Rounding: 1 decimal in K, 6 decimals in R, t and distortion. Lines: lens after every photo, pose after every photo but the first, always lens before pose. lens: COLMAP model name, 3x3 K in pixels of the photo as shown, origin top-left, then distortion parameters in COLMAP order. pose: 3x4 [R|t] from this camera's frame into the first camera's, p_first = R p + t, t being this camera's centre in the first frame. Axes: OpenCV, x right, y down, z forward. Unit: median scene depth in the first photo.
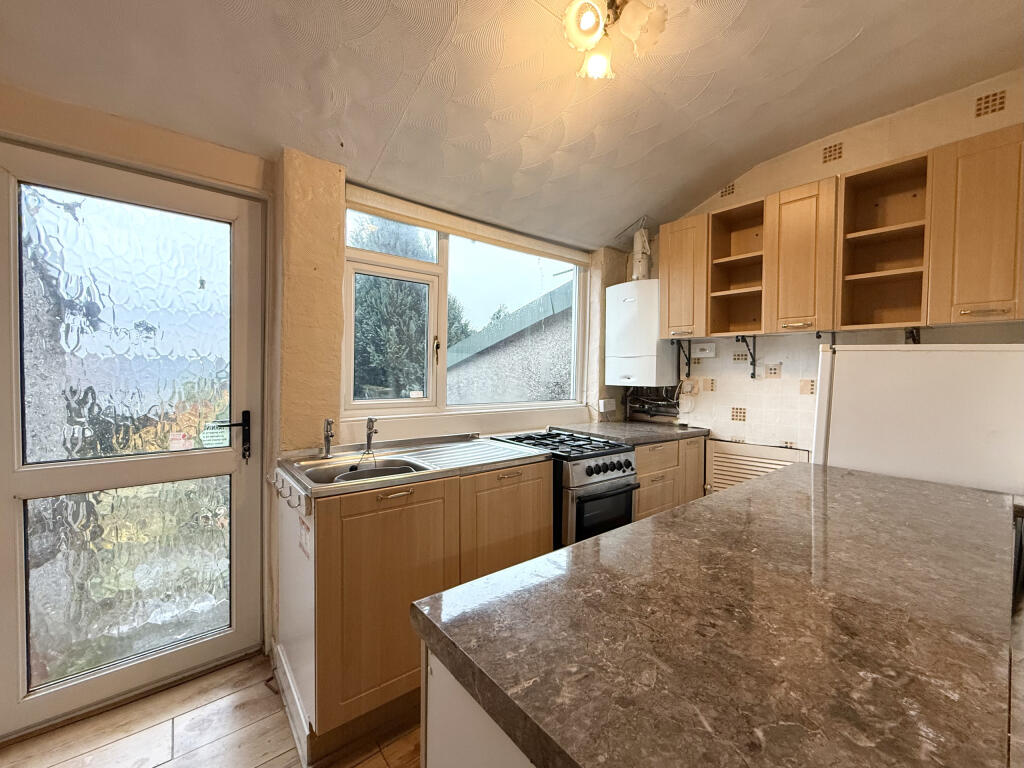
lens RADIAL K [[409.3, 0, 514.8], [0, 409.3, 381.3], [0, 0, 1]] dist [-0.001332, -0.000055]
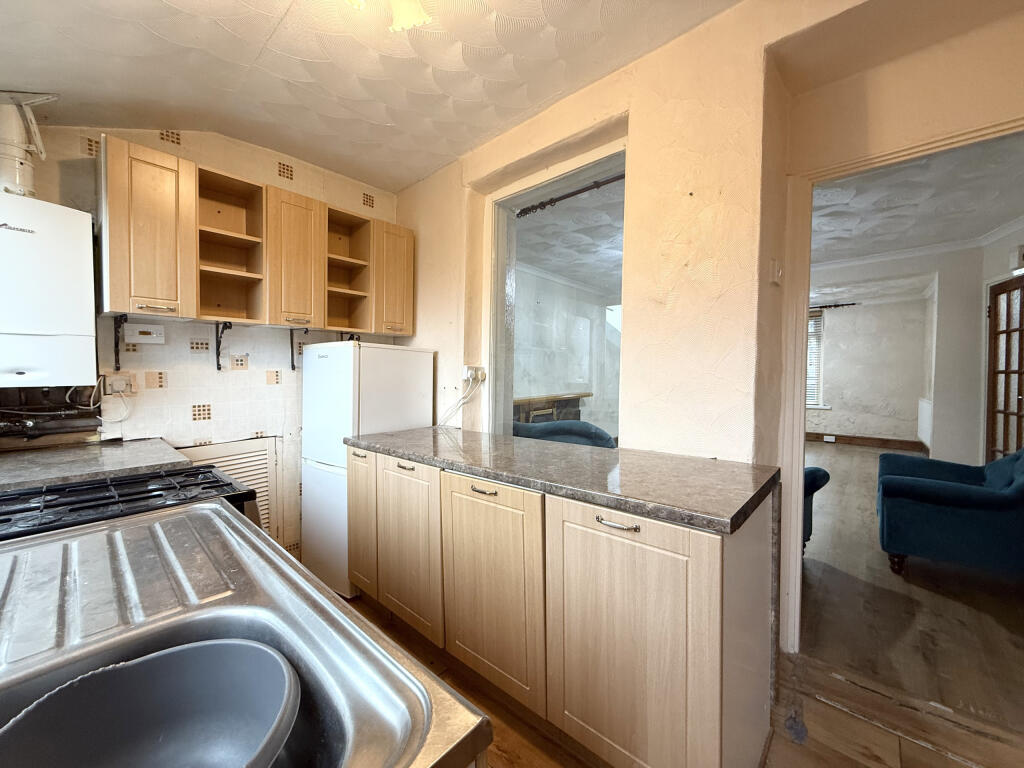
lens RADIAL K [[409.3, 0, 514.2], [0, 409.3, 379.3], [0, 0, 1]] dist [-0.001332, -0.000055]
pose [[-0.157299, -0.035040, 0.986929, -0.396446], [0.020514, 0.999039, 0.038740, -0.008227], [-0.987338, 0.026339, -0.156429, 0.481614]]
